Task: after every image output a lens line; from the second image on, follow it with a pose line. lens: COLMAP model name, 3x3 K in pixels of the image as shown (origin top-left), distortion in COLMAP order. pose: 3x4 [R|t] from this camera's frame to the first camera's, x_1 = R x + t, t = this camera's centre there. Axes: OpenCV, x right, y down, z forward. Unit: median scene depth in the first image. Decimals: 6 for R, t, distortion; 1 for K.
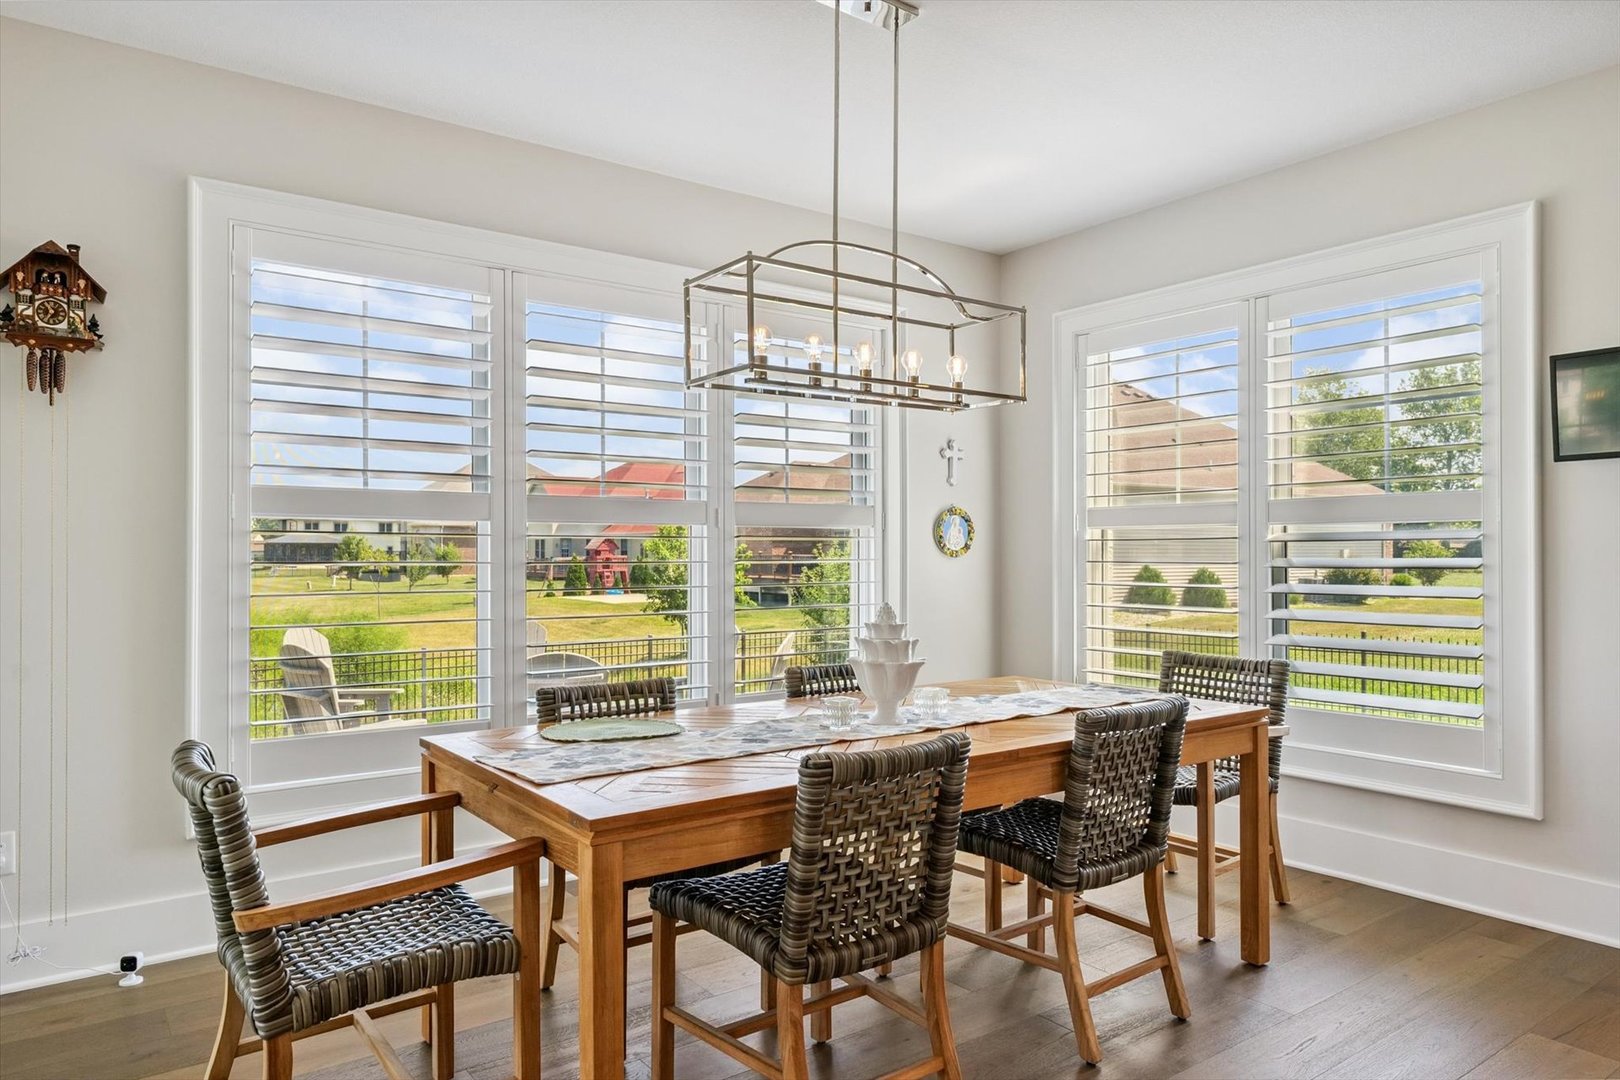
lens RADIAL K [[1076.2, 0, 810.0], [0, 1076.2, 540.0], [0, 0, 1]] dist [0.000835, 0.000243]
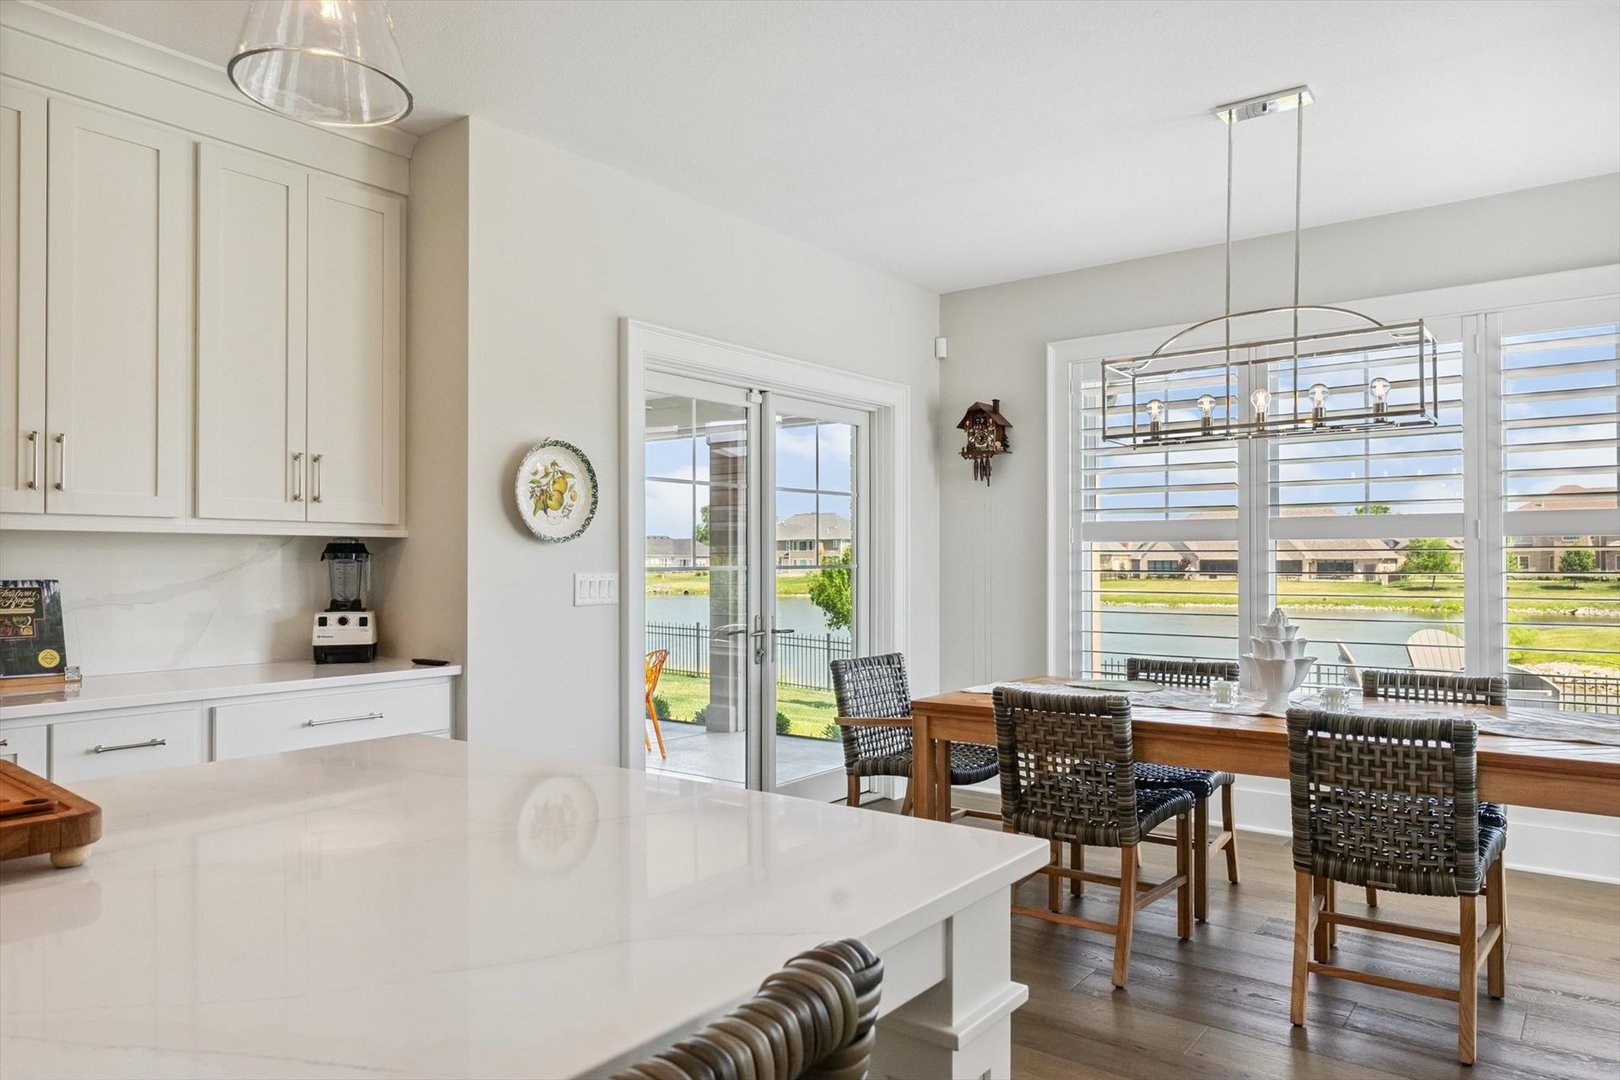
lens RADIAL K [[1076.2, 0, 810.0], [0, 1076.2, 540.0], [0, 0, 1]] dist [0.000835, 0.000243]
pose [[0.271908, -0.020423, -0.962106, 0.992990], [0.017780, 0.999711, -0.016196, -0.007081], [0.962159, -0.012703, 0.272193, 0.182448]]
